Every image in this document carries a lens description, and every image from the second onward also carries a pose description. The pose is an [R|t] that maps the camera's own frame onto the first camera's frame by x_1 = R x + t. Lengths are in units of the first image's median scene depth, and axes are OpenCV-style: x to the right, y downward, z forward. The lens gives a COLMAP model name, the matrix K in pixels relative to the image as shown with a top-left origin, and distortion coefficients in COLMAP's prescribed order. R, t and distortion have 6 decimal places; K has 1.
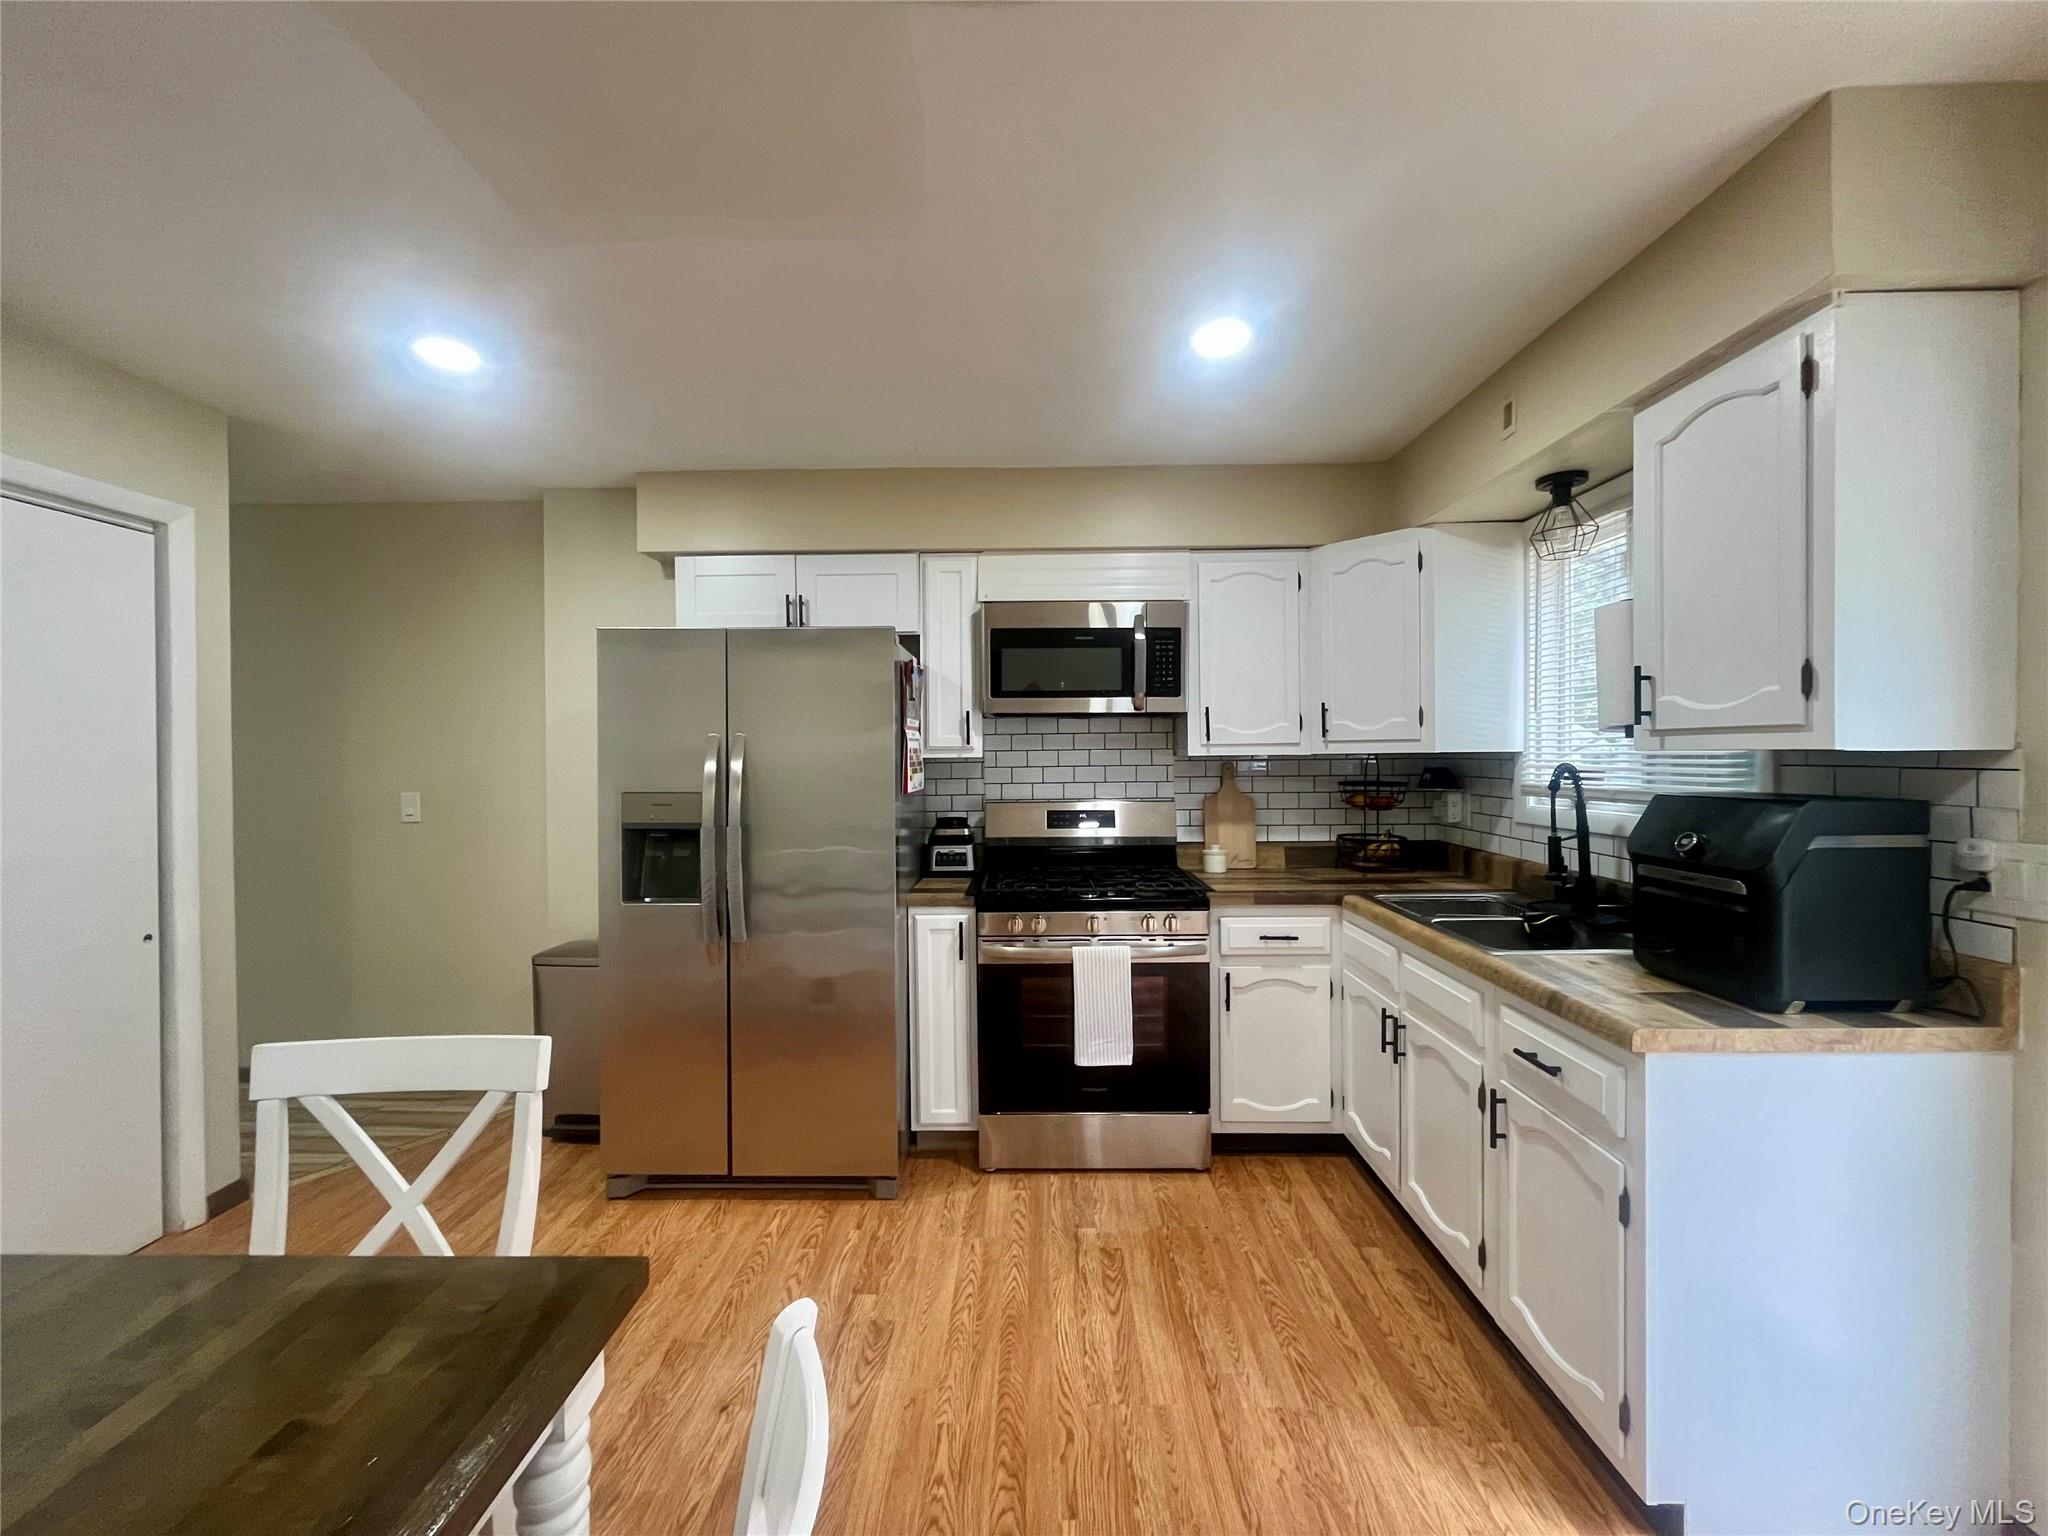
lens RADIAL K [[824.7, 0, 1017.6], [0, 824.7, 763.6], [0, 0, 1]] dist [-0.003003, 0.000409]
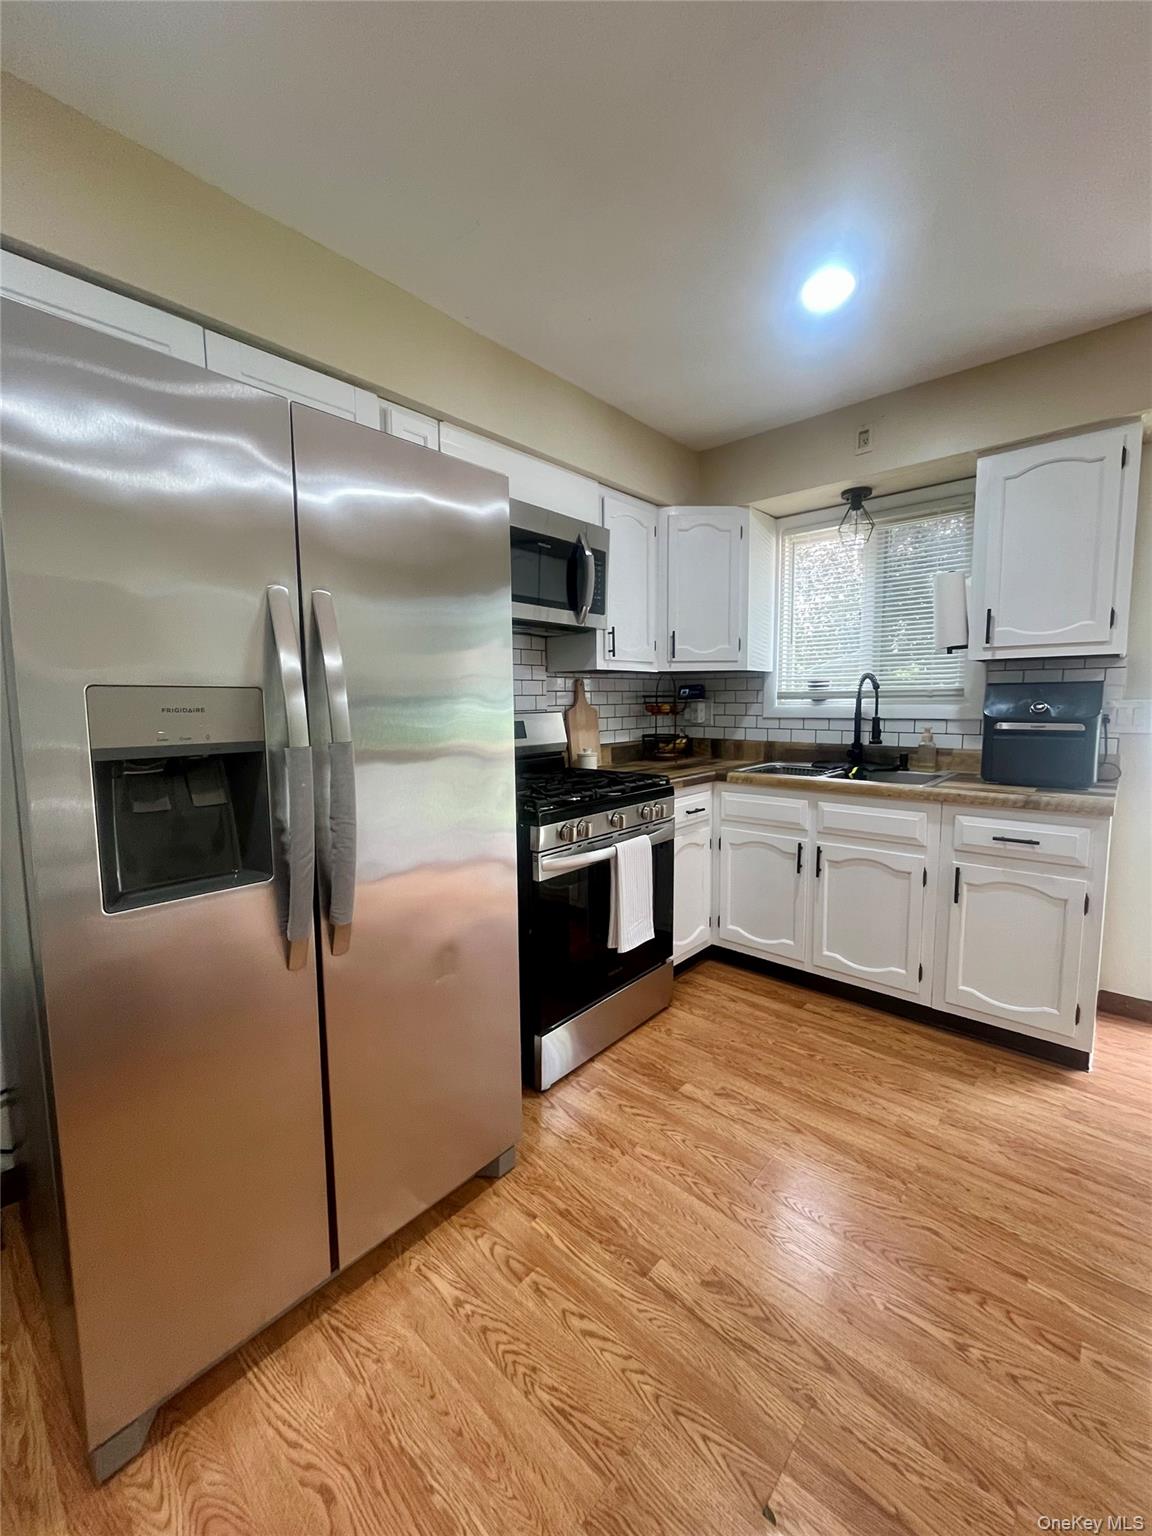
lens RADIAL K [[618.5, 0, 576.9], [0, 618.5, 764.0], [0, 0, 1]] dist [-0.003003, 0.000409]
pose [[0.654143, -0.078050, 0.752333, -0.578072], [0.014762, 0.995790, 0.090472, 0.053394], [-0.756227, -0.048076, 0.652541, 0.566556]]
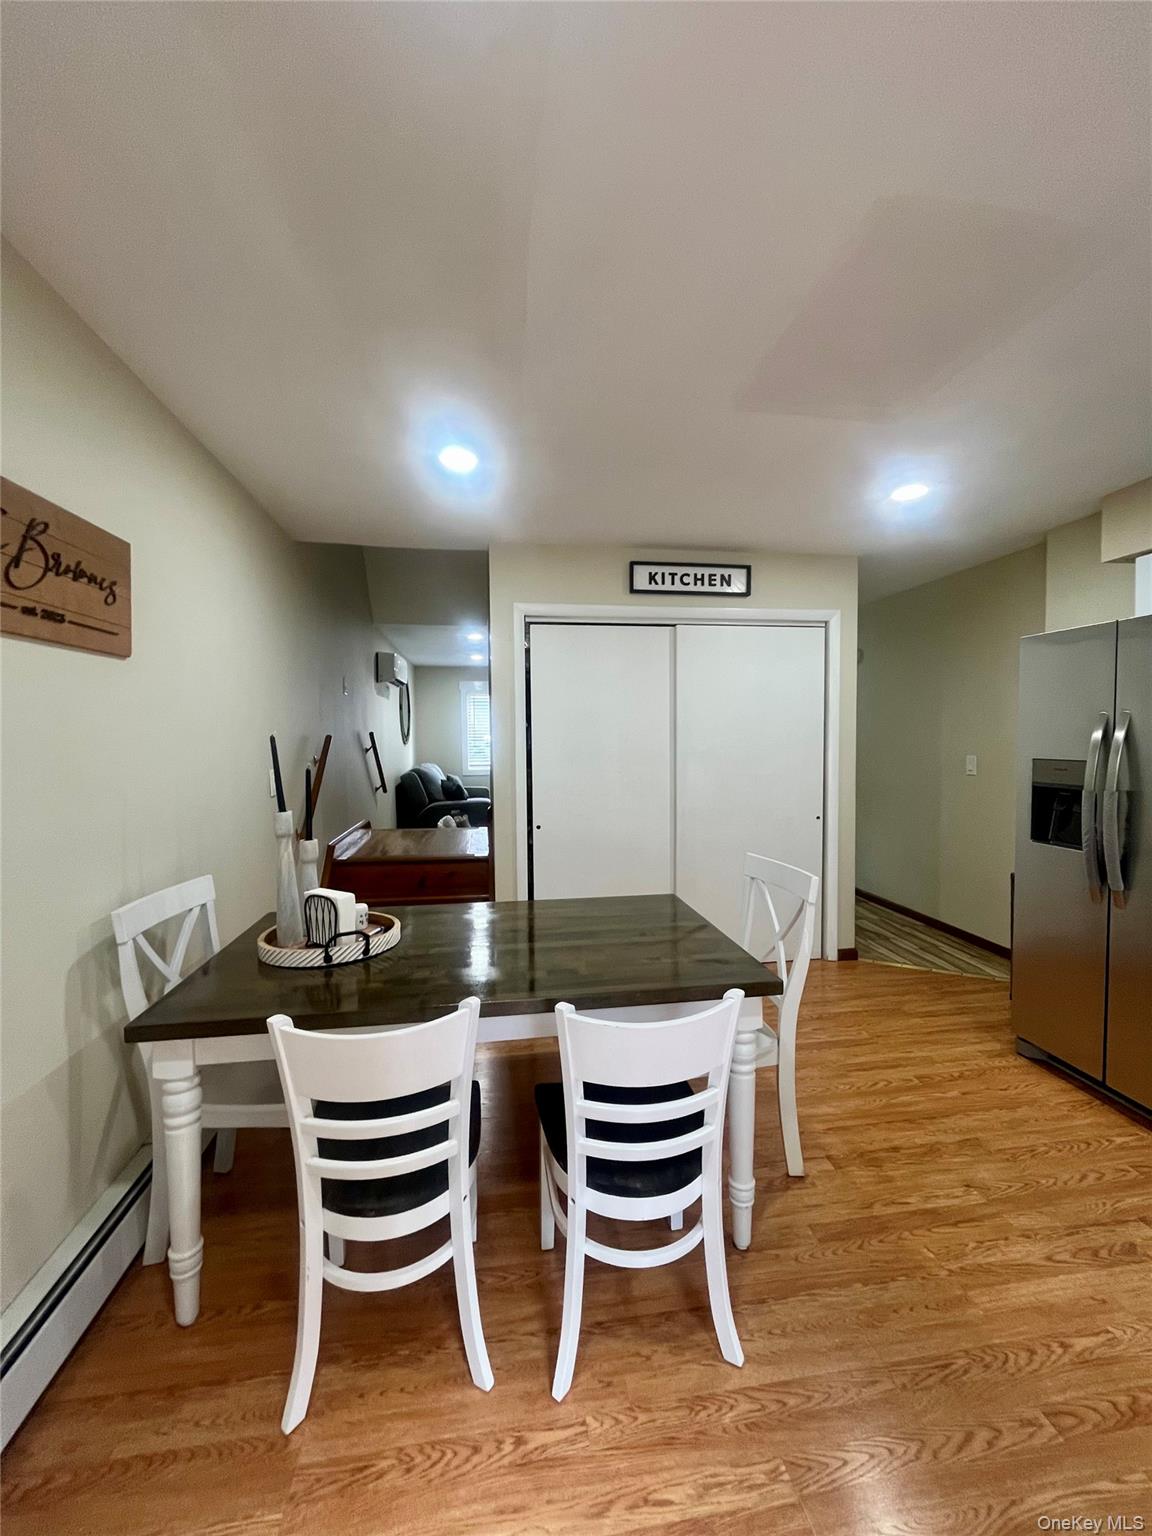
lens RADIAL K [[618.5, 0, 576.2], [0, 618.5, 762.7], [0, 0, 1]] dist [-0.003003, 0.000409]
pose [[0.164520, 0.042516, -0.985457, 0.394580], [-0.003156, 0.999088, 0.042577, 0.001013], [0.986369, -0.003895, 0.164504, 0.106018]]
